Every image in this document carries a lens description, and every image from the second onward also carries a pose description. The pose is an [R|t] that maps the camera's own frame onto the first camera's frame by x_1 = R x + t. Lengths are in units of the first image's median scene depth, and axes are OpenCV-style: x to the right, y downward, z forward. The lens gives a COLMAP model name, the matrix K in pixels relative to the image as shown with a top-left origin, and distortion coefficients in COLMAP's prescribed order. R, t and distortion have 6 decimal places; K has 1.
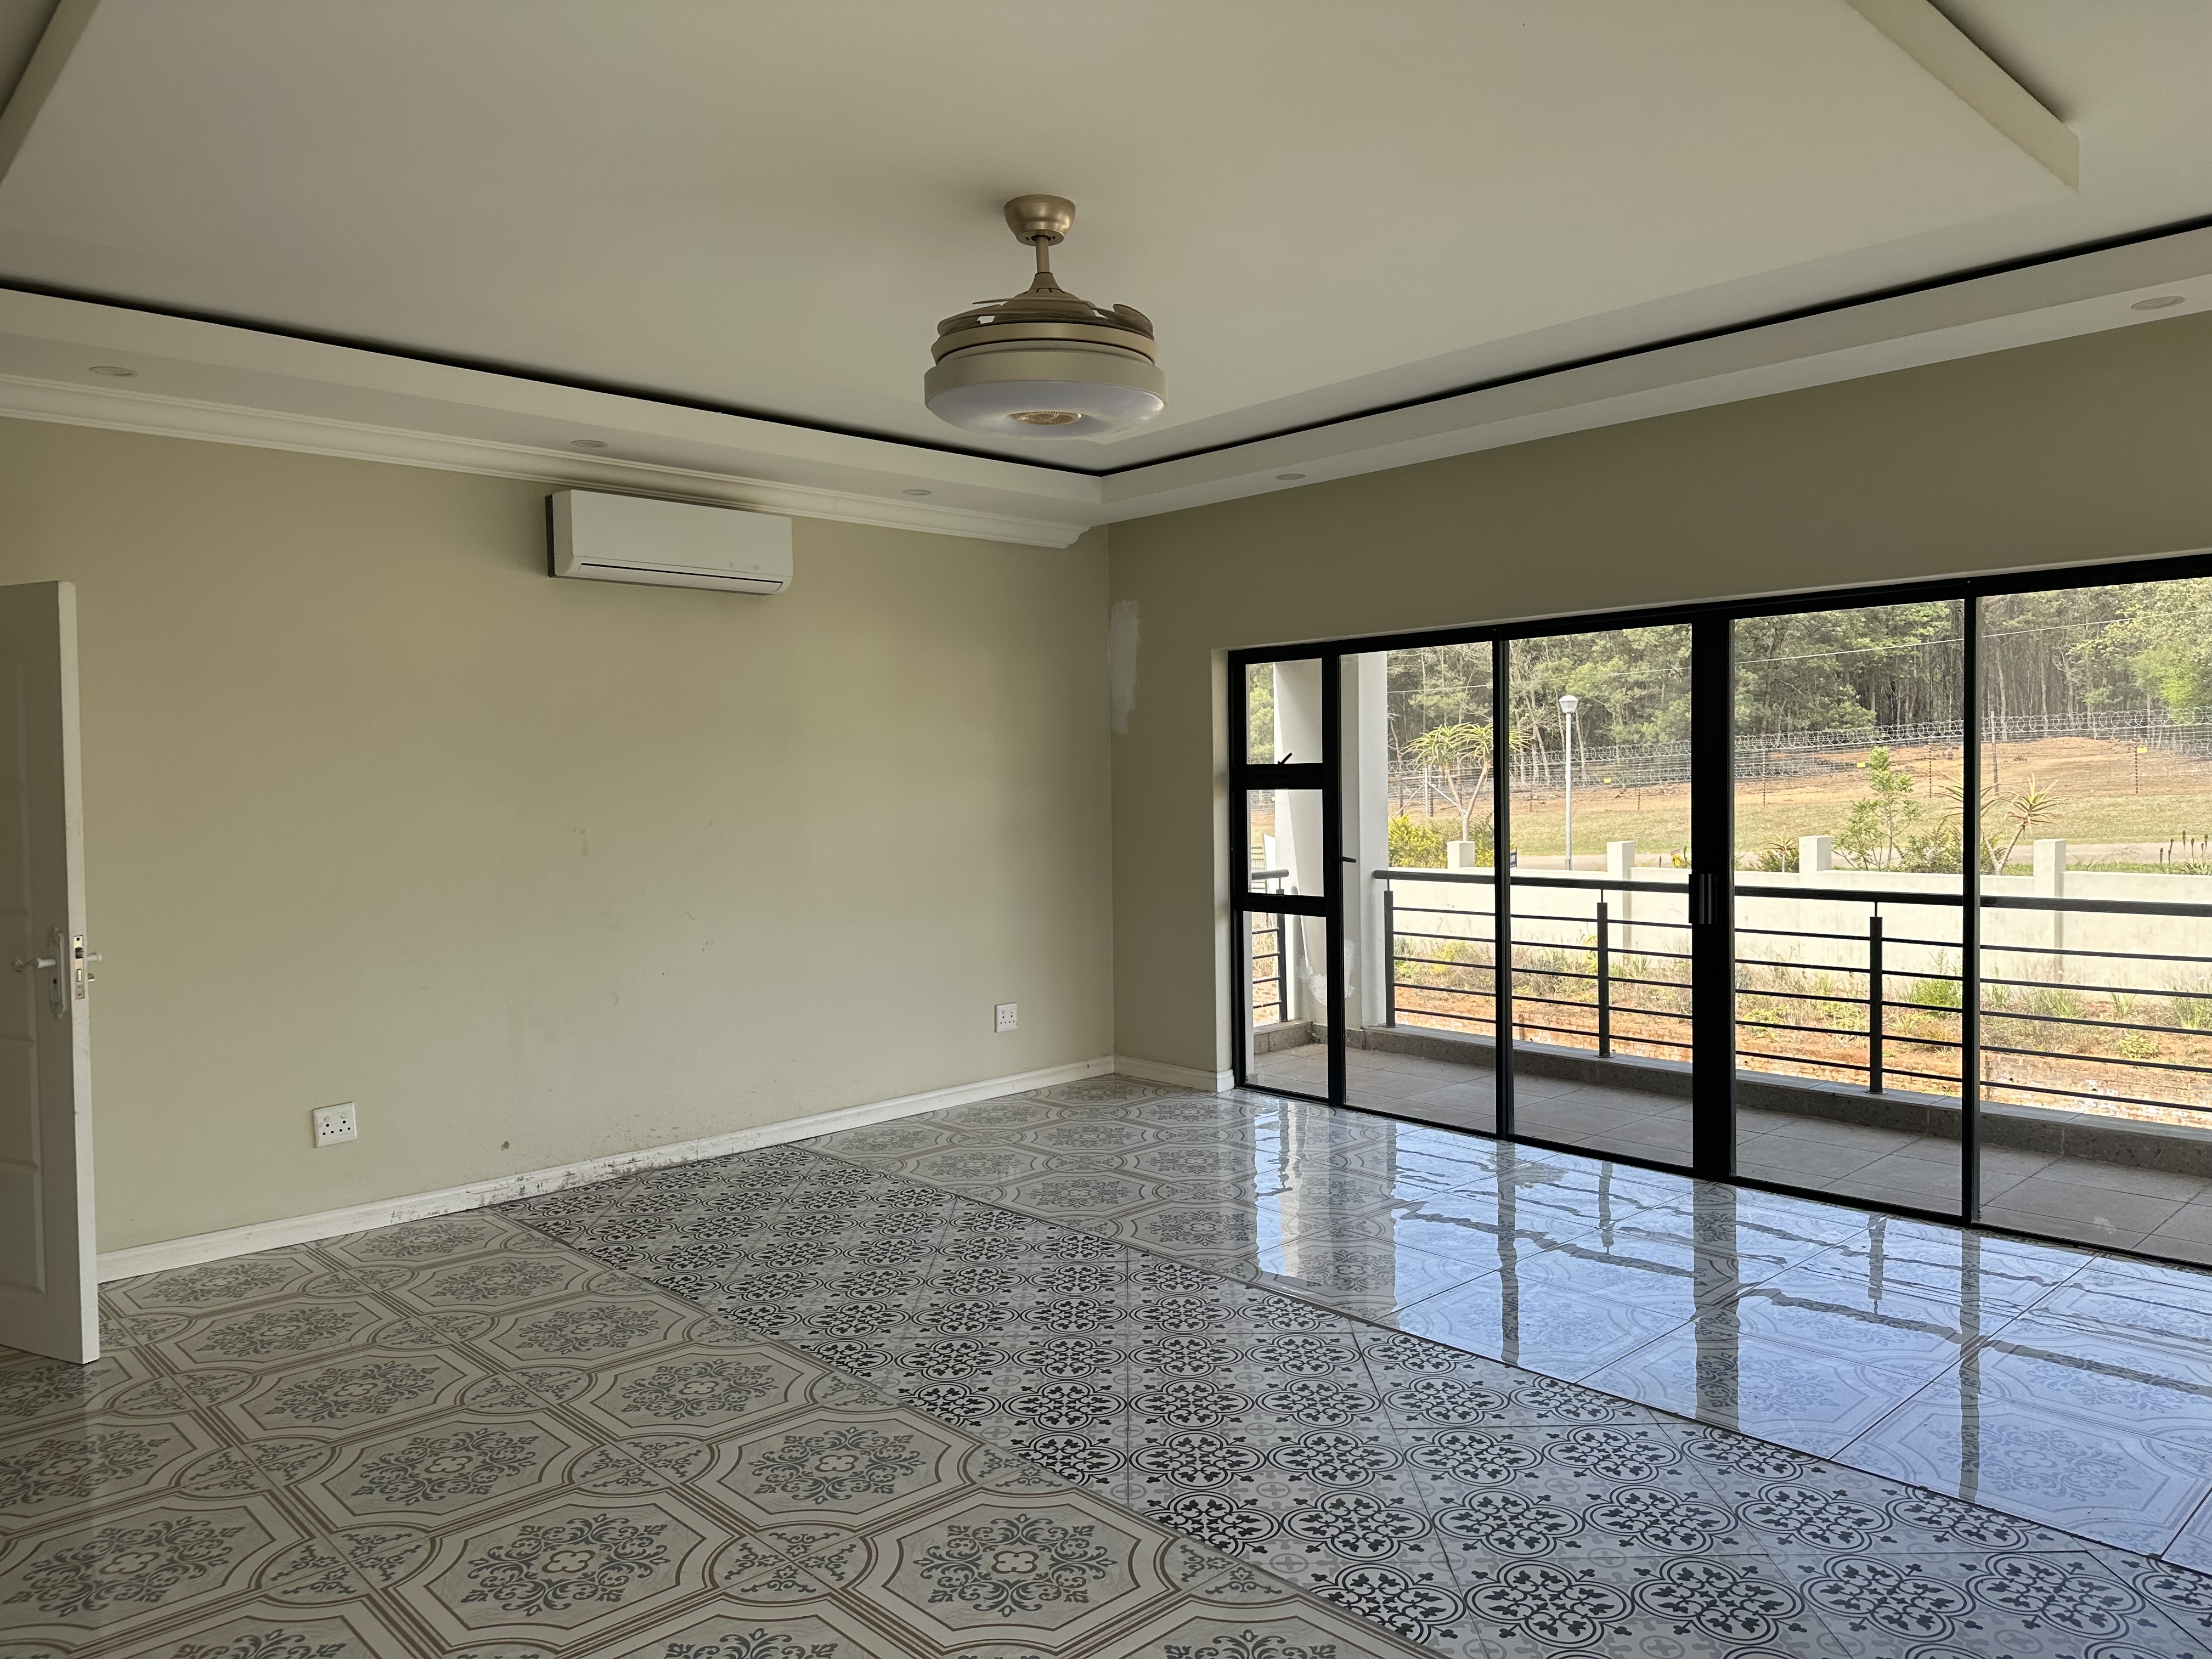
lens RADIAL K [[1564.6, 0, 1106.0], [0, 1564.6, 829.5], [0, 0, 1]] dist [0.114226, -0.145231]
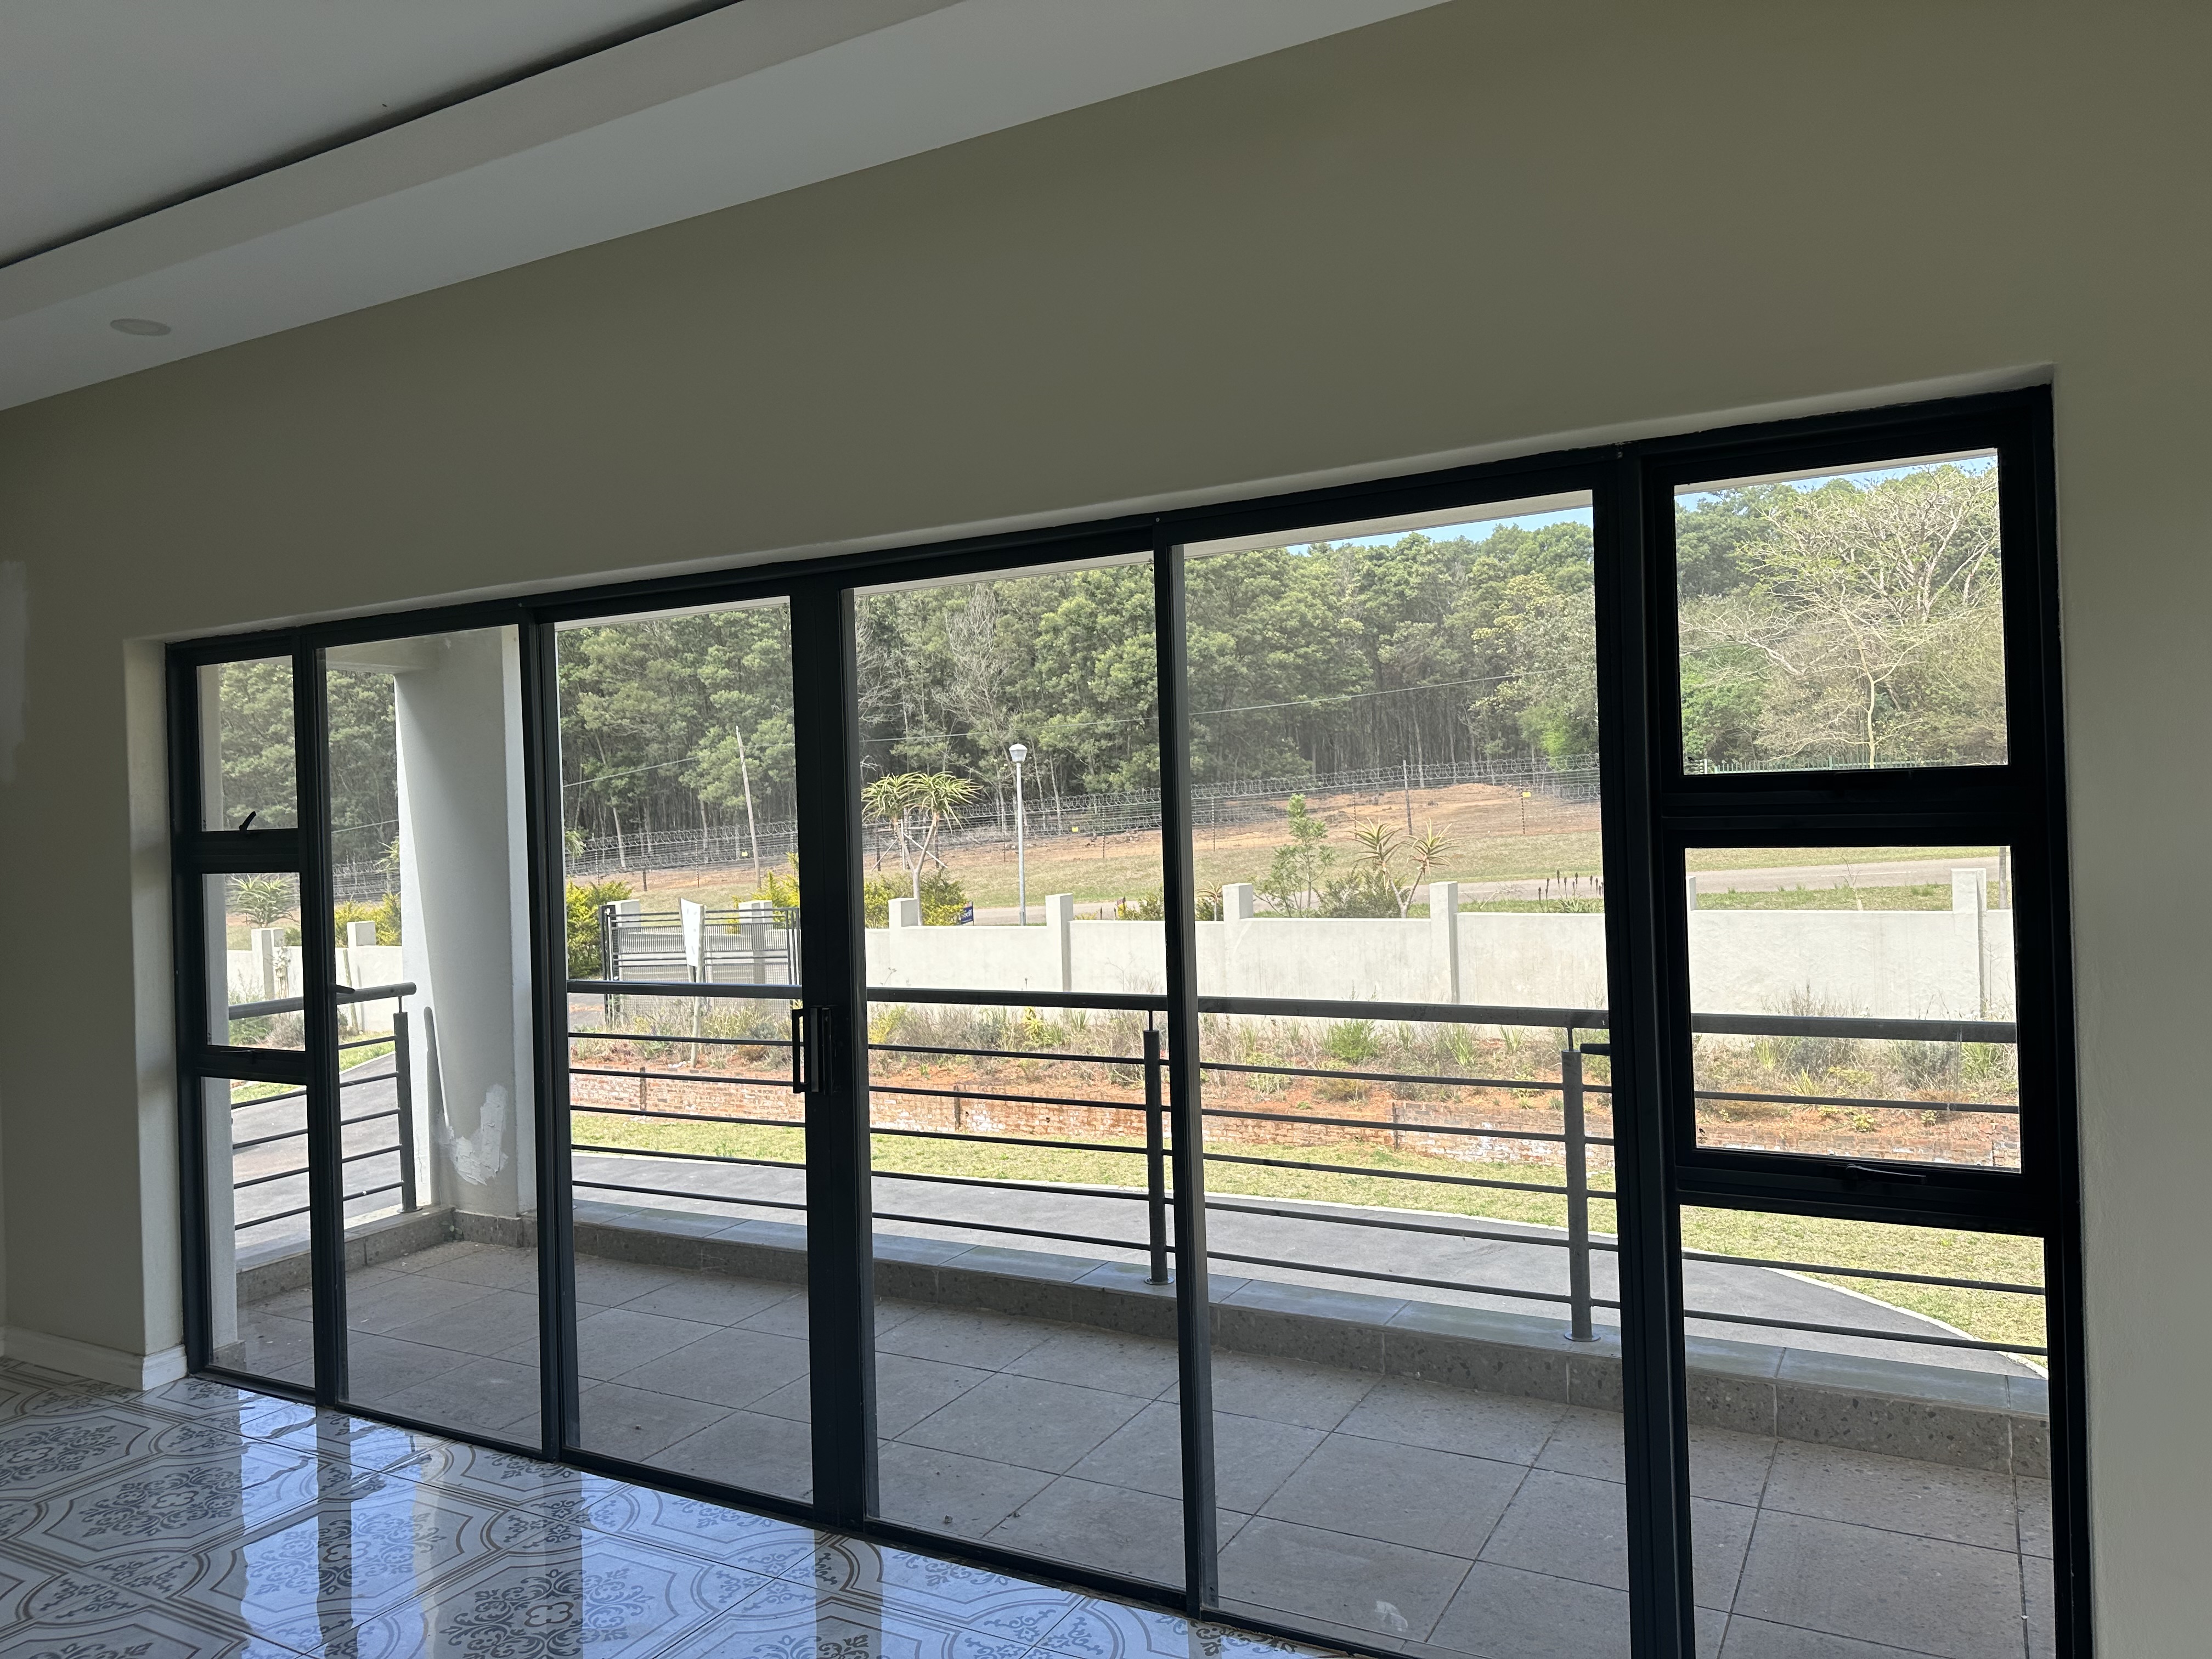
lens RADIAL K [[1564.6, 0, 1106.0], [0, 1564.6, 829.5], [0, 0, 1]] dist [0.114226, -0.145231]
pose [[0.952240, -0.018139, 0.304811, 0.233248], [0.028111, 0.999202, -0.028358, -0.015468], [-0.304053, 0.035572, 0.951991, 0.310356]]
